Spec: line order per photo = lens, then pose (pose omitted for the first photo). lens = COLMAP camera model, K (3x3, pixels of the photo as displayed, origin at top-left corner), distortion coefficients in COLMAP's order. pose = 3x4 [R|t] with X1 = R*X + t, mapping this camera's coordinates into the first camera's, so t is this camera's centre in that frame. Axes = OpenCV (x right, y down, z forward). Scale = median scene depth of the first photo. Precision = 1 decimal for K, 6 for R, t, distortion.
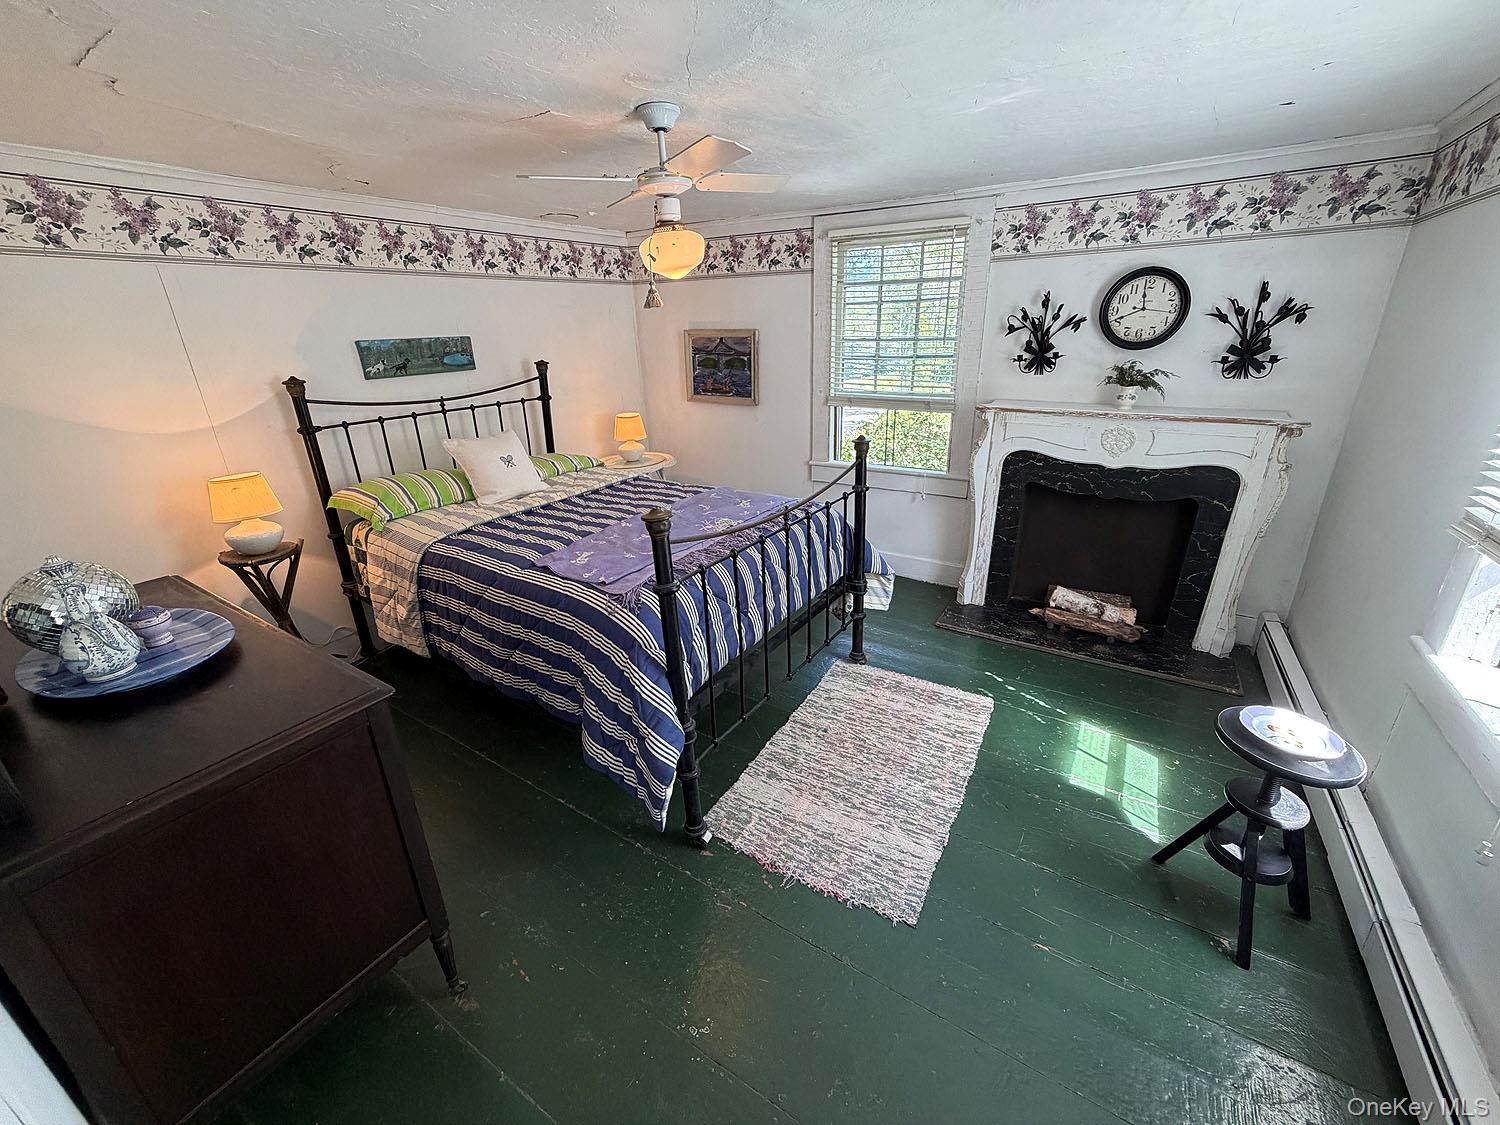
lens RADIAL K [[601.3, 0, 750.6], [0, 601.3, 563.8], [0, 0, 1]] dist [-0.007230, 0.003822]
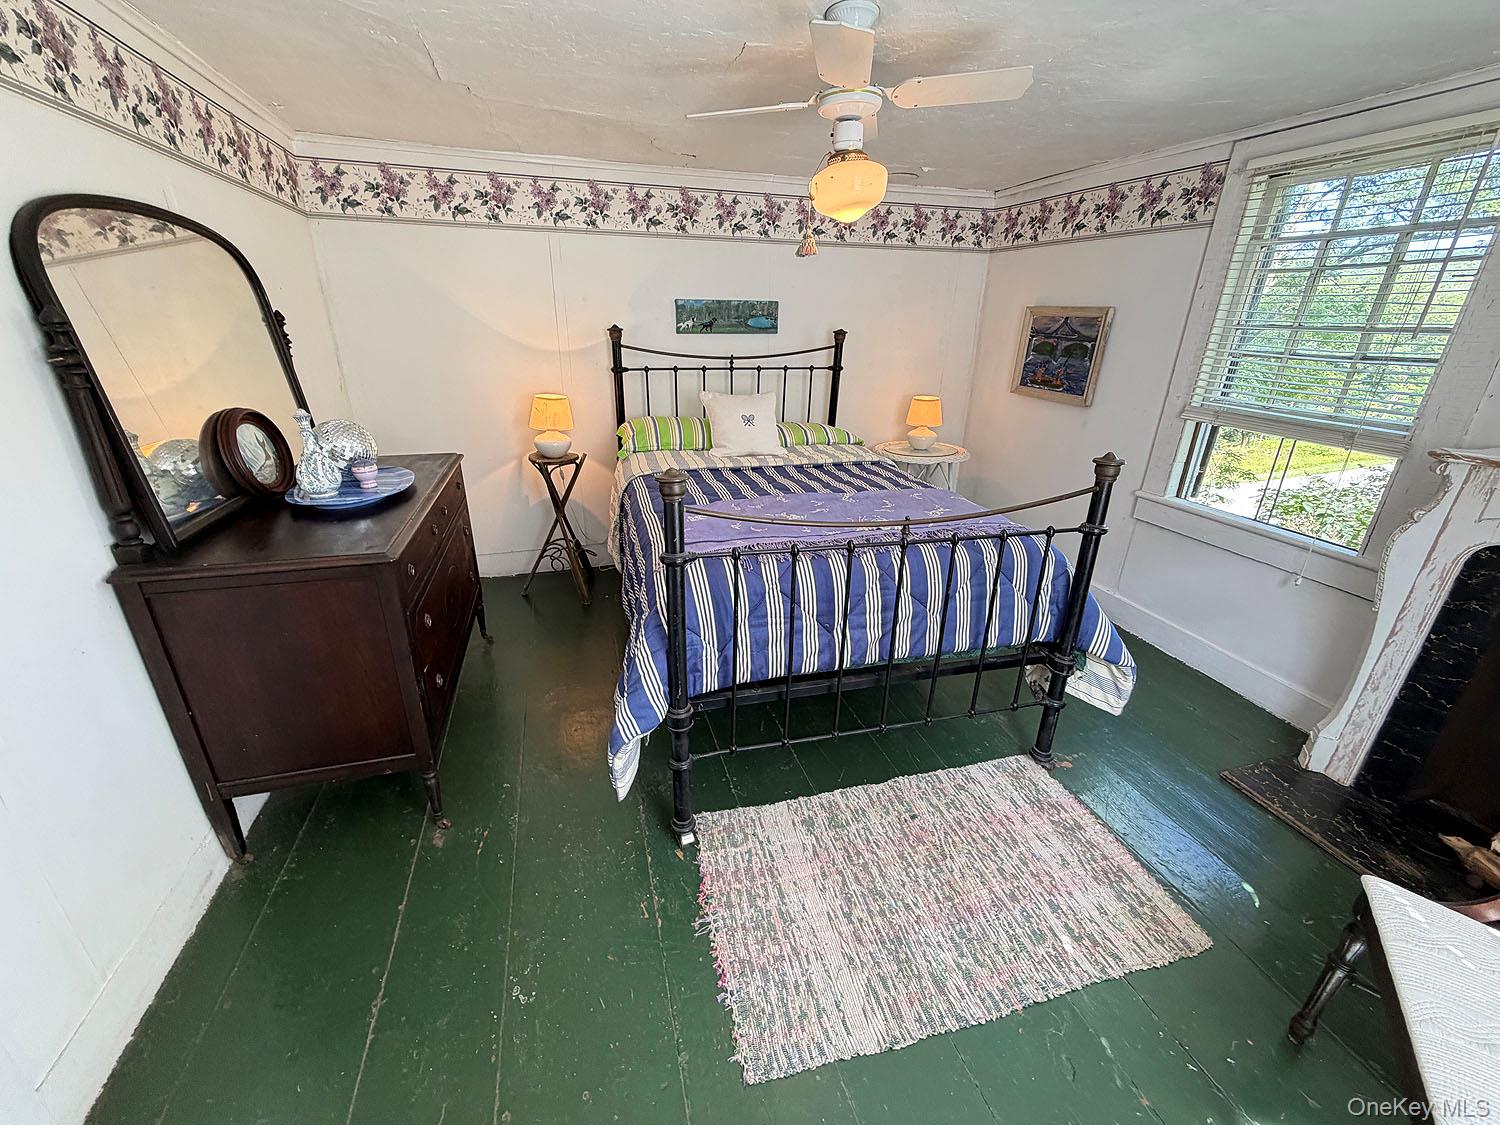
lens RADIAL K [[601.3, 0, 742.0], [0, 601.3, 562.5], [0, 0, 1]] dist [-0.007230, 0.003822]
pose [[0.741919, 0.290883, -0.604106, 0.284994], [-0.277597, 0.953405, 0.118149, -0.053594], [0.610325, 0.080041, 0.788097, 0.183459]]
